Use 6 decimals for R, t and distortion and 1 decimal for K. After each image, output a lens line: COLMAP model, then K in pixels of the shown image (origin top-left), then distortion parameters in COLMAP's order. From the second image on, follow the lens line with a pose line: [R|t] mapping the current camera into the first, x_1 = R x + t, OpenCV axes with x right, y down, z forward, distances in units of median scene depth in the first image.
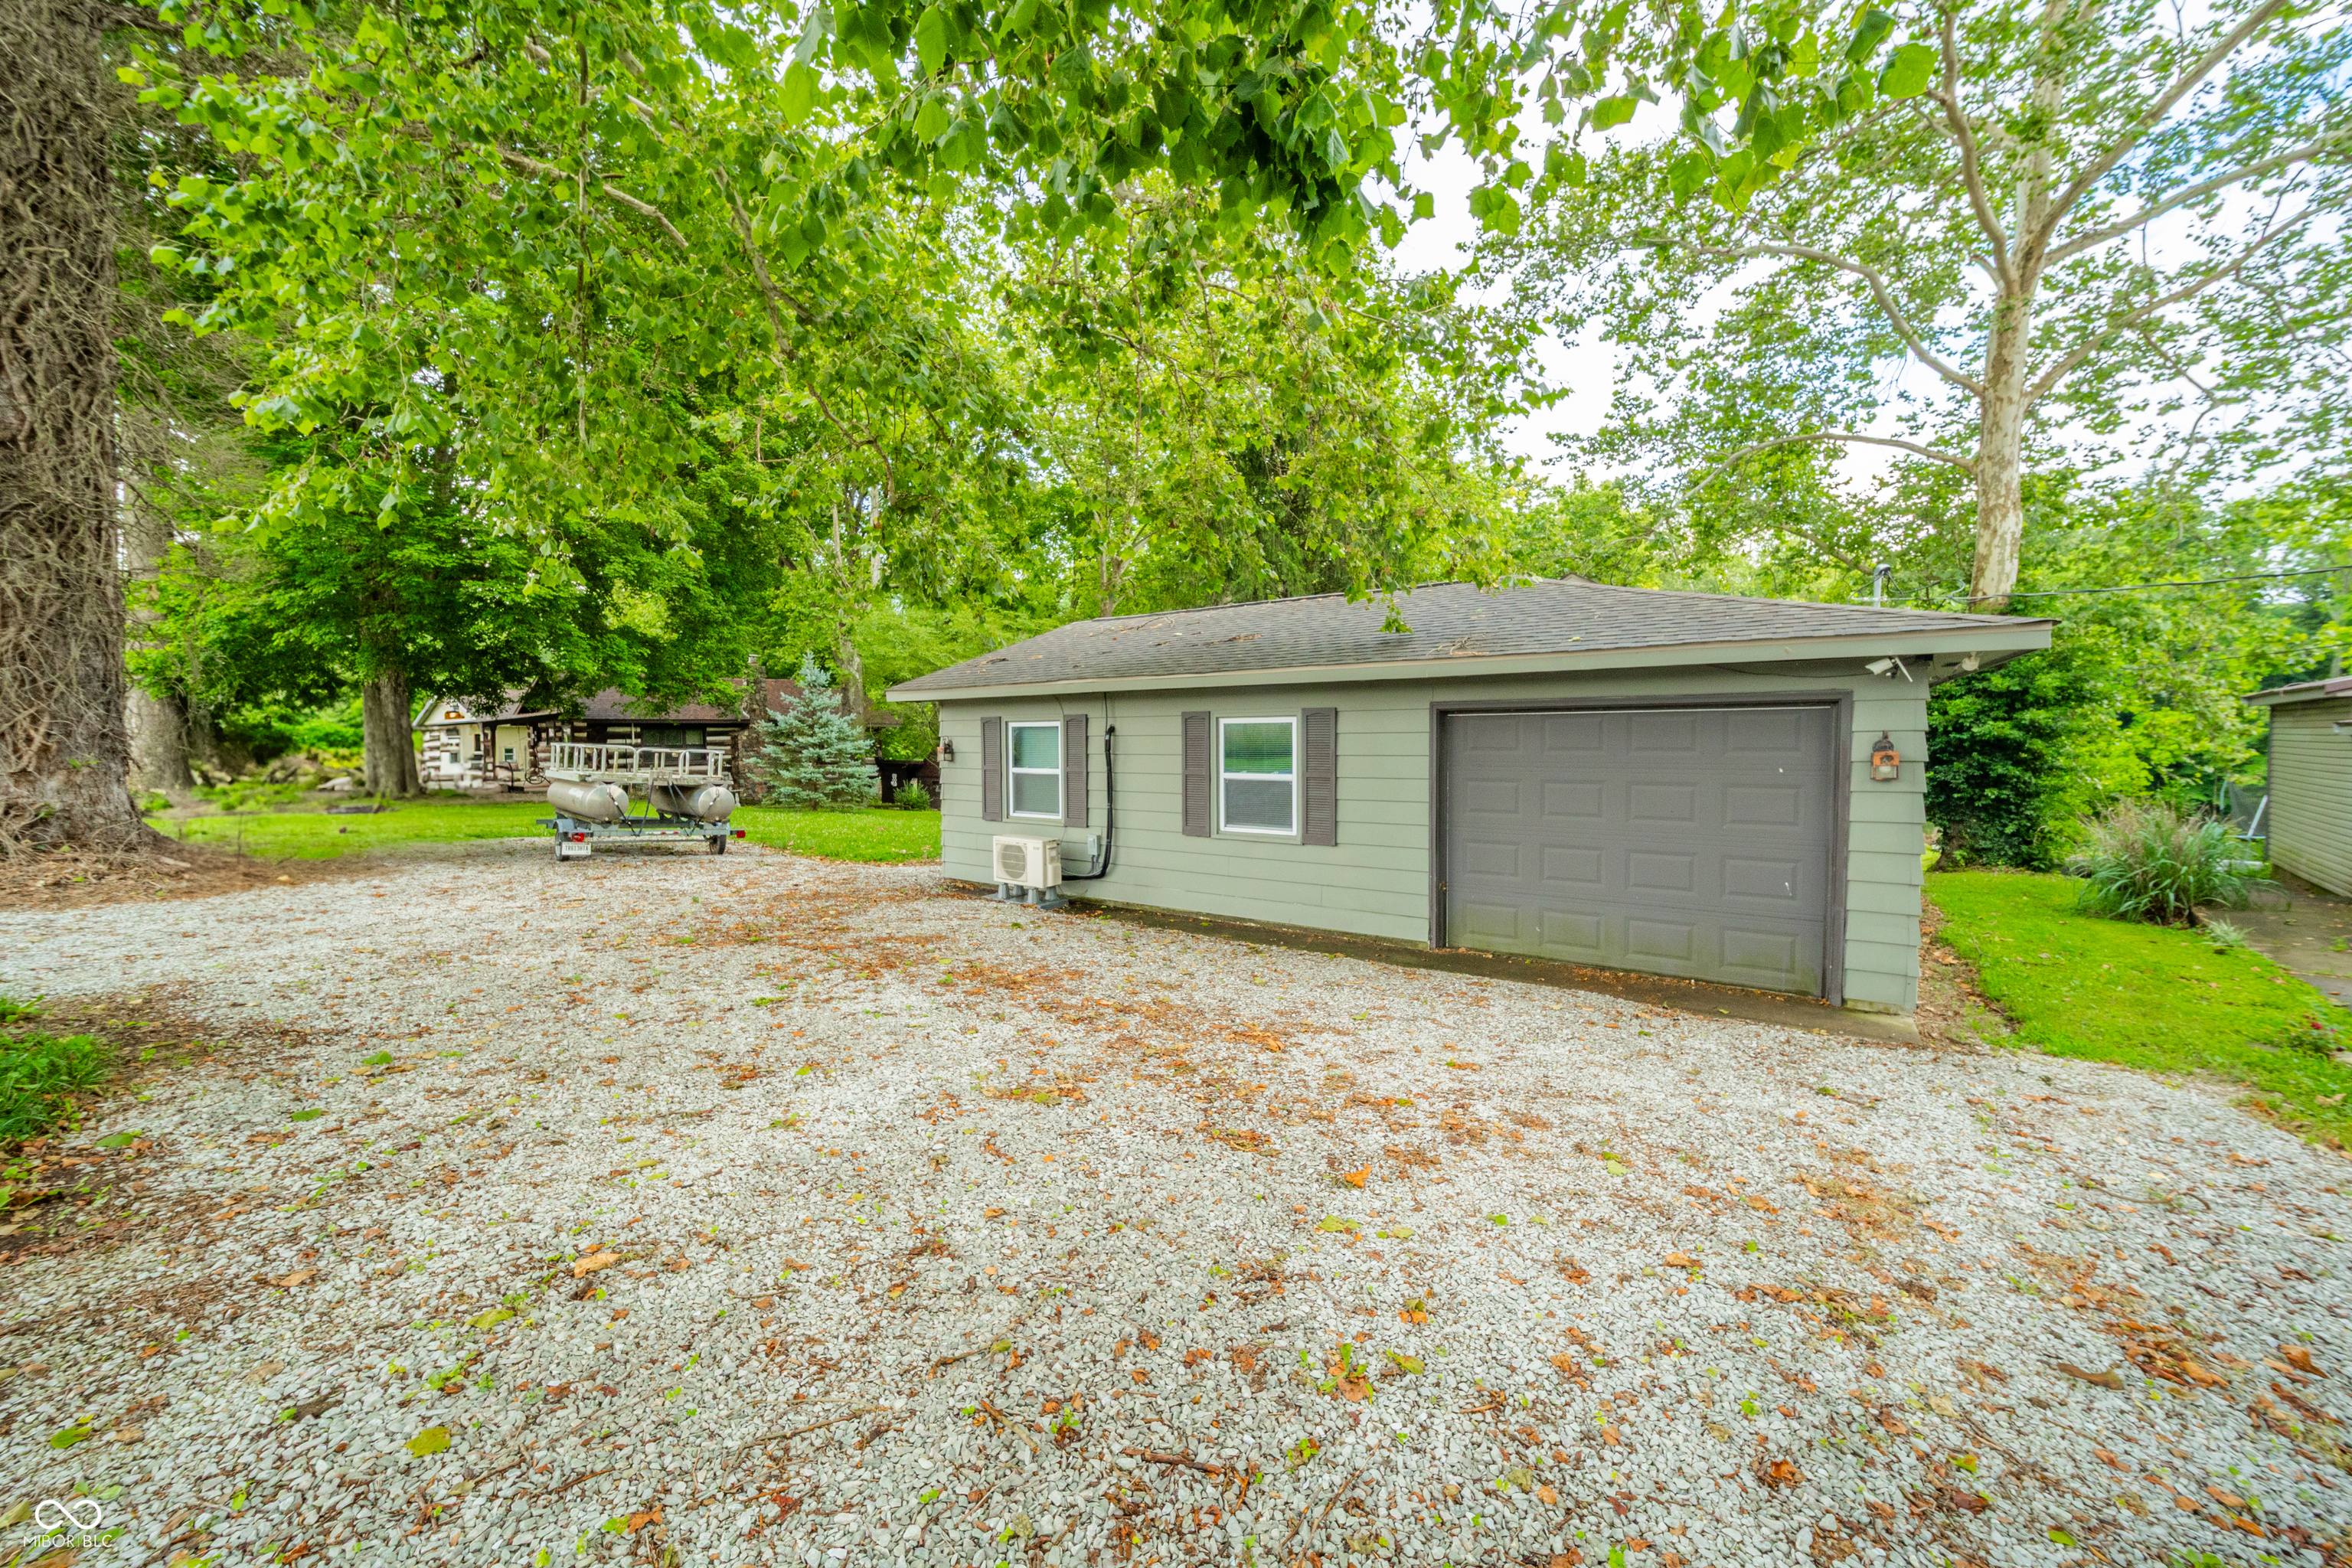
lens RADIAL K [[871.9, 0, 1177.1], [0, 871.9, 766.9], [0, 0, 1]] dist [0.003324, -0.000458]
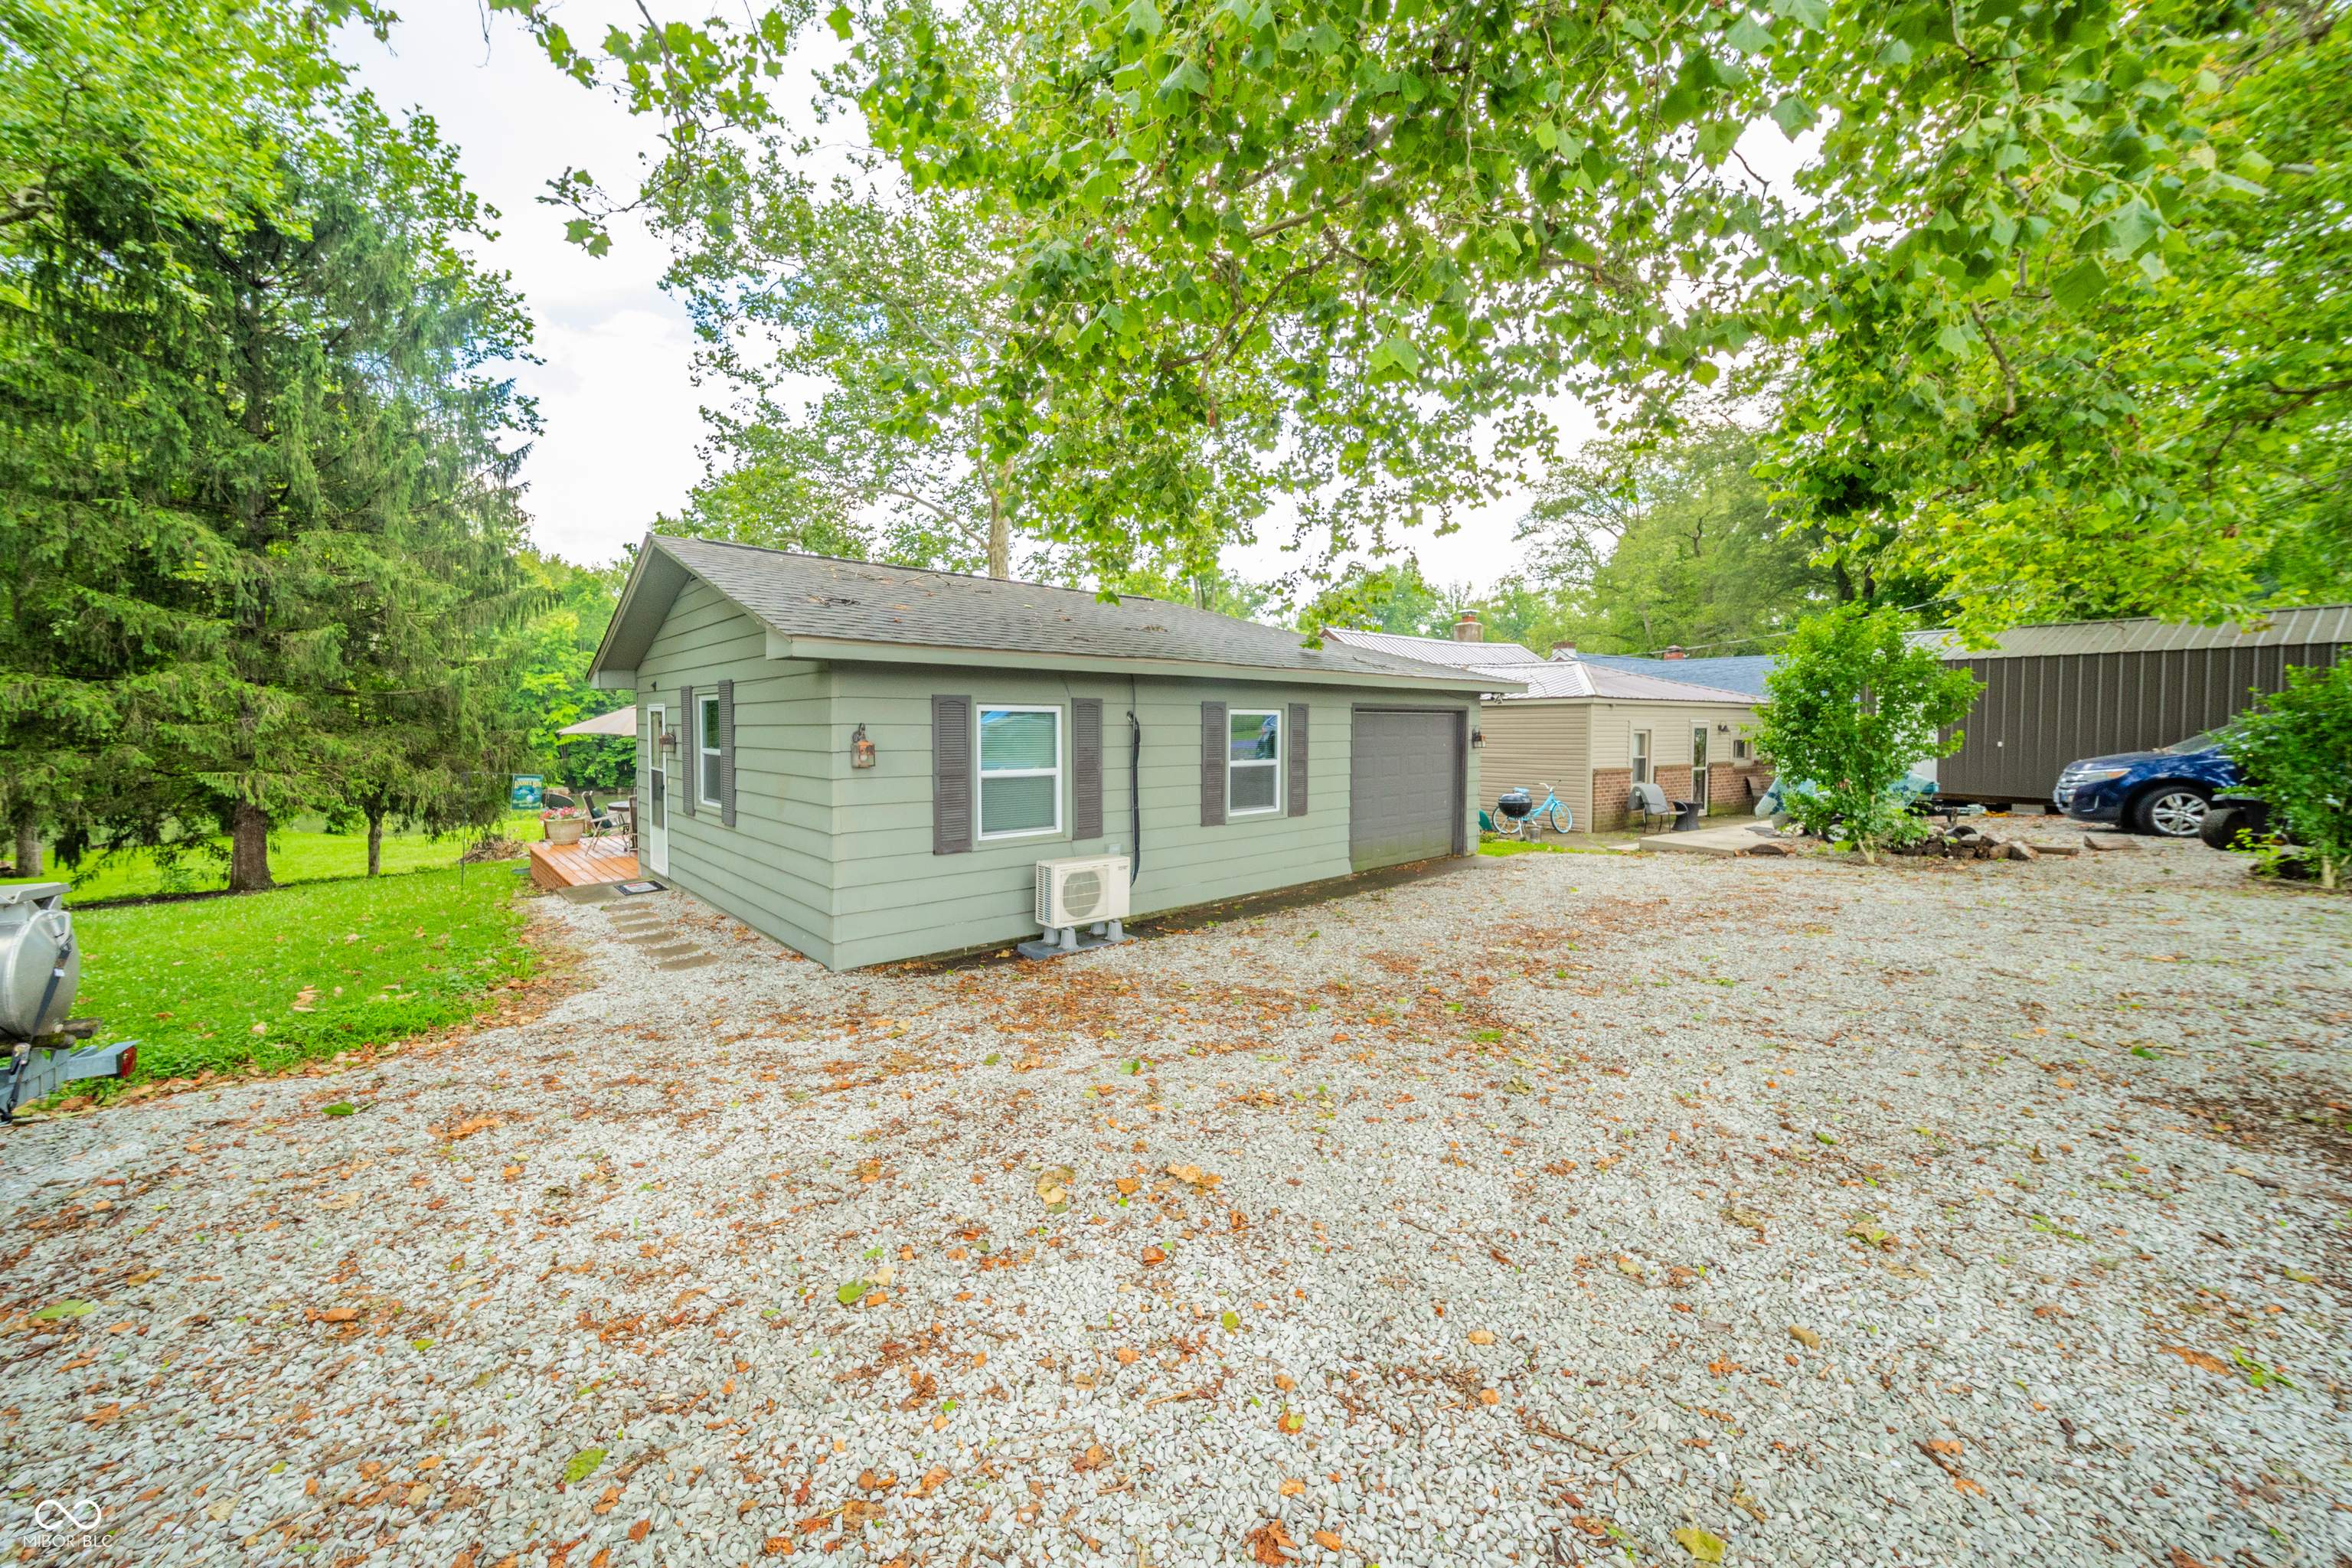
lens RADIAL K [[871.9, 0, 1173.2], [0, 871.9, 773.0], [0, 0, 1]] dist [0.003324, -0.000458]
pose [[0.208239, -0.043250, 0.977121, -1.010391], [0.038451, 0.998612, 0.036006, -0.019921], [-0.977322, 0.030073, 0.209613, 0.862478]]
